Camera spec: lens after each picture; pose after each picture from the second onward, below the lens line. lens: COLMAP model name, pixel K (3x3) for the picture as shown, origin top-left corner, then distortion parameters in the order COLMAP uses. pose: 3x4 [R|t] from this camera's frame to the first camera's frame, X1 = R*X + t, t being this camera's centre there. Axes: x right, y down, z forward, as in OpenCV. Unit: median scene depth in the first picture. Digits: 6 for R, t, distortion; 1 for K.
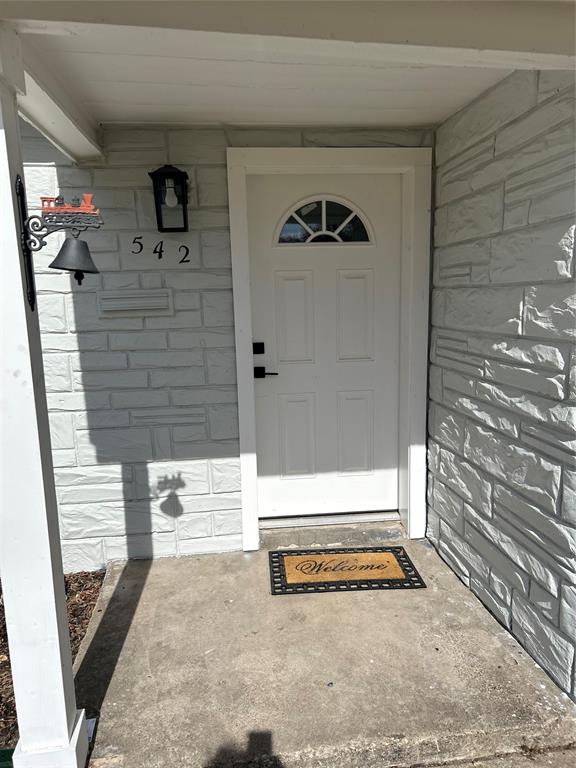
lens RADIAL K [[585.0, 0, 288.0], [0, 585.0, 384.0], [0, 0, 1]] dist [0.008525, 0.000542]
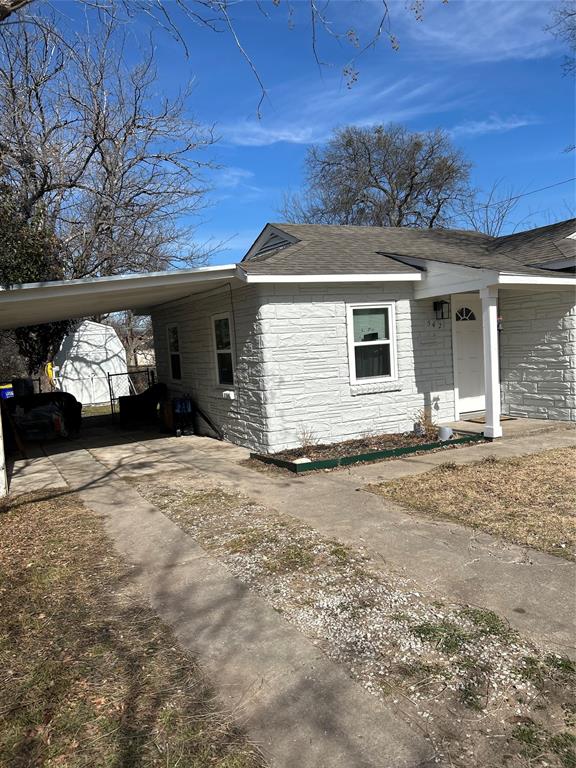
lens RADIAL K [[585.0, 0, 288.0], [0, 585.0, 384.0], [0, 0, 1]] dist [0.008525, 0.000542]
pose [[0.942134, -0.054665, 0.330750, -1.942399], [0.088382, 0.992212, -0.087767, 0.291327], [-0.323377, 0.111921, 0.939628, -1.636930]]
